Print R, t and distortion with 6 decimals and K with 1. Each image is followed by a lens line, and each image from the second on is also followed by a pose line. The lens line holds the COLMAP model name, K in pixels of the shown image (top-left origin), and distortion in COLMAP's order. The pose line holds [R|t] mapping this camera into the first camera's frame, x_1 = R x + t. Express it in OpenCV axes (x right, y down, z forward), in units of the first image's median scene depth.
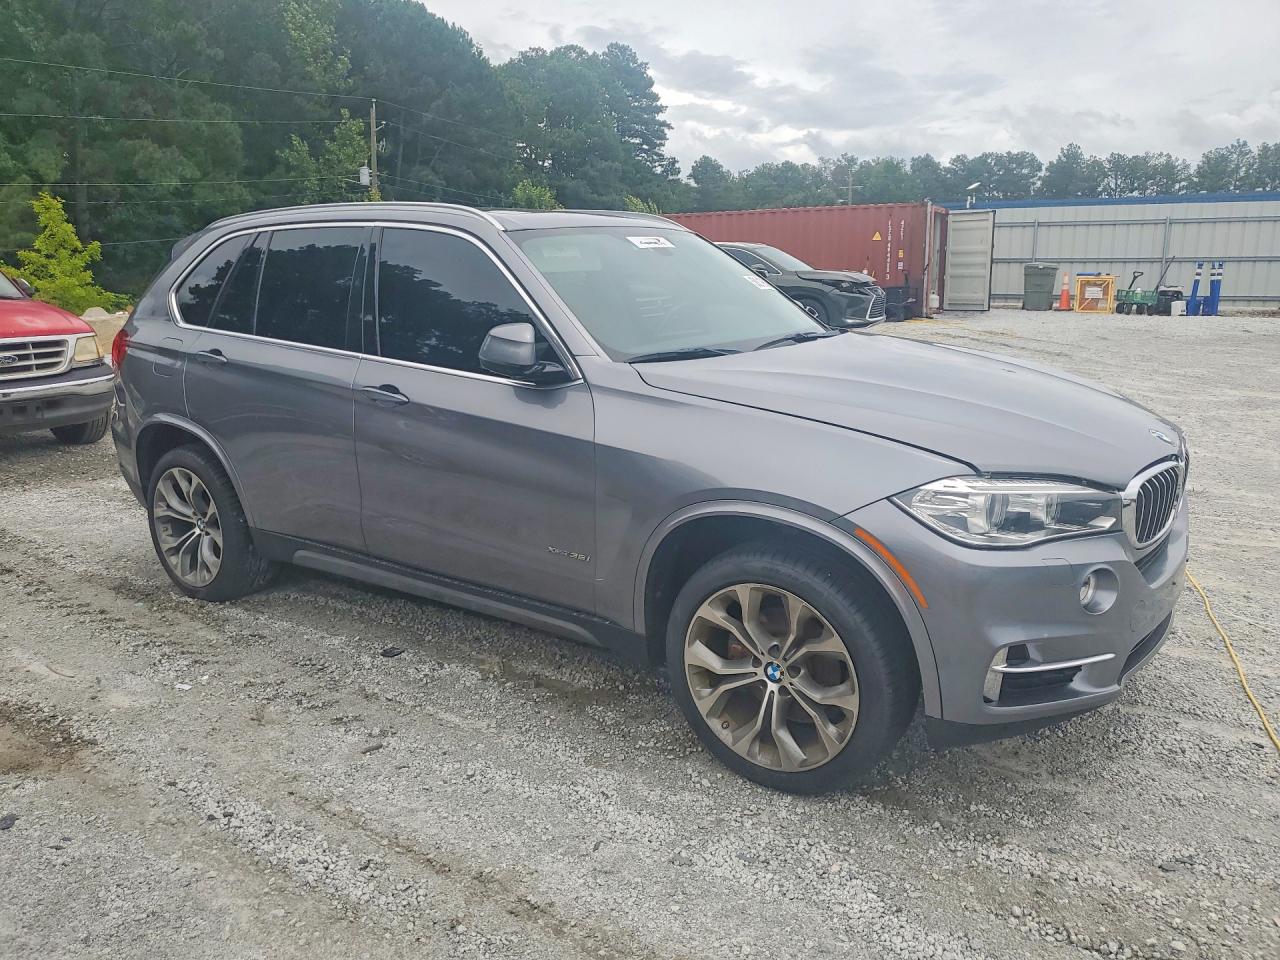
lens RADIAL K [[1026.9, 0, 635.9], [0, 1026.9, 482.8], [0, 0, 1]] dist [0.004715, 0.001844]
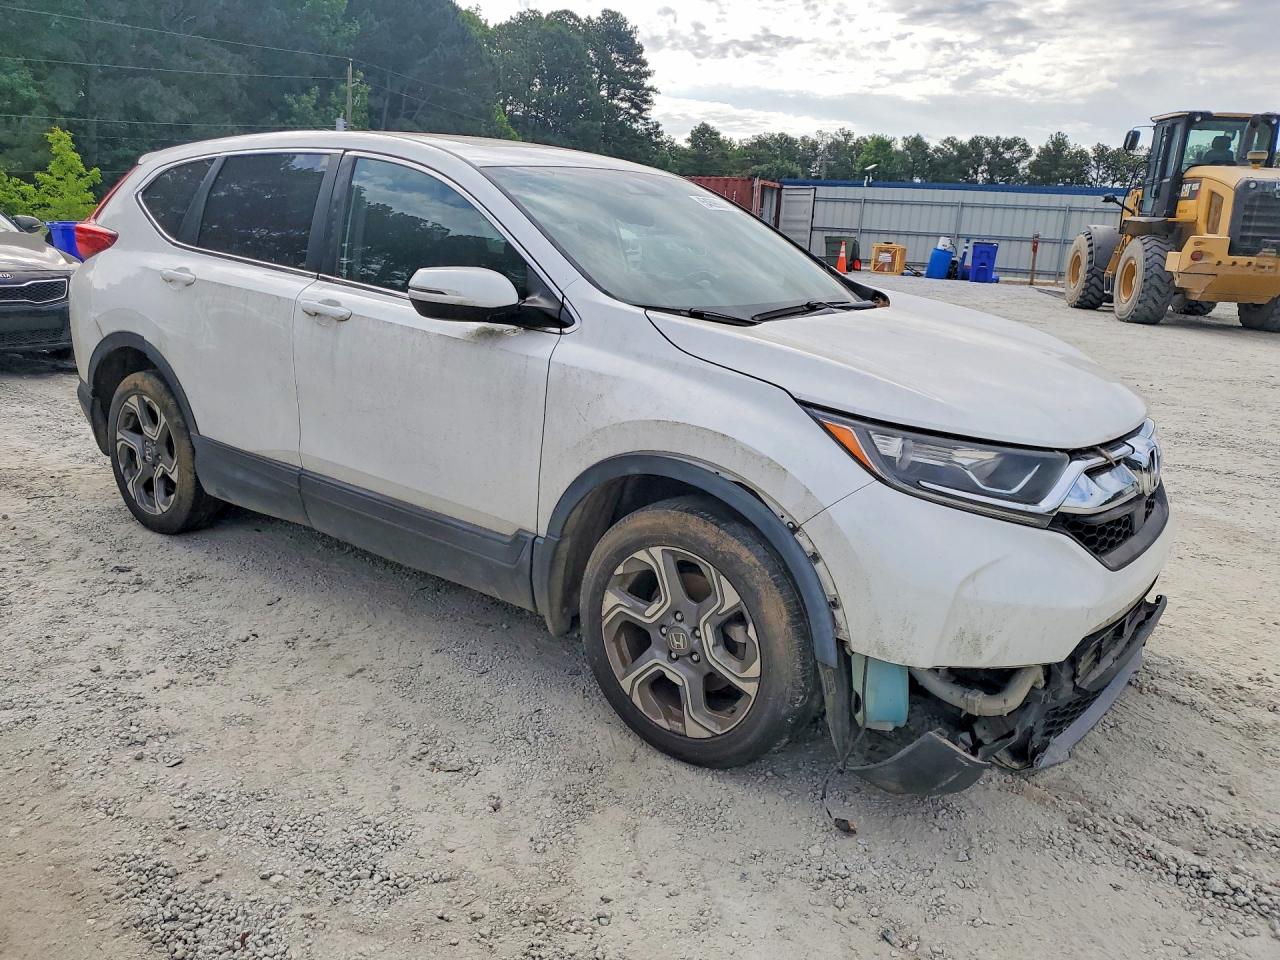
lens RADIAL K [[1026.9, 0, 633.5], [0, 1026.9, 481.8], [0, 0, 1]] dist [0.004715, 0.001844]
pose [[0.998086, 0.061741, -0.003598, 0.066363], [-0.061580, 0.997501, 0.034631, 0.026688], [0.005727, -0.034343, 0.999394, -0.111677]]
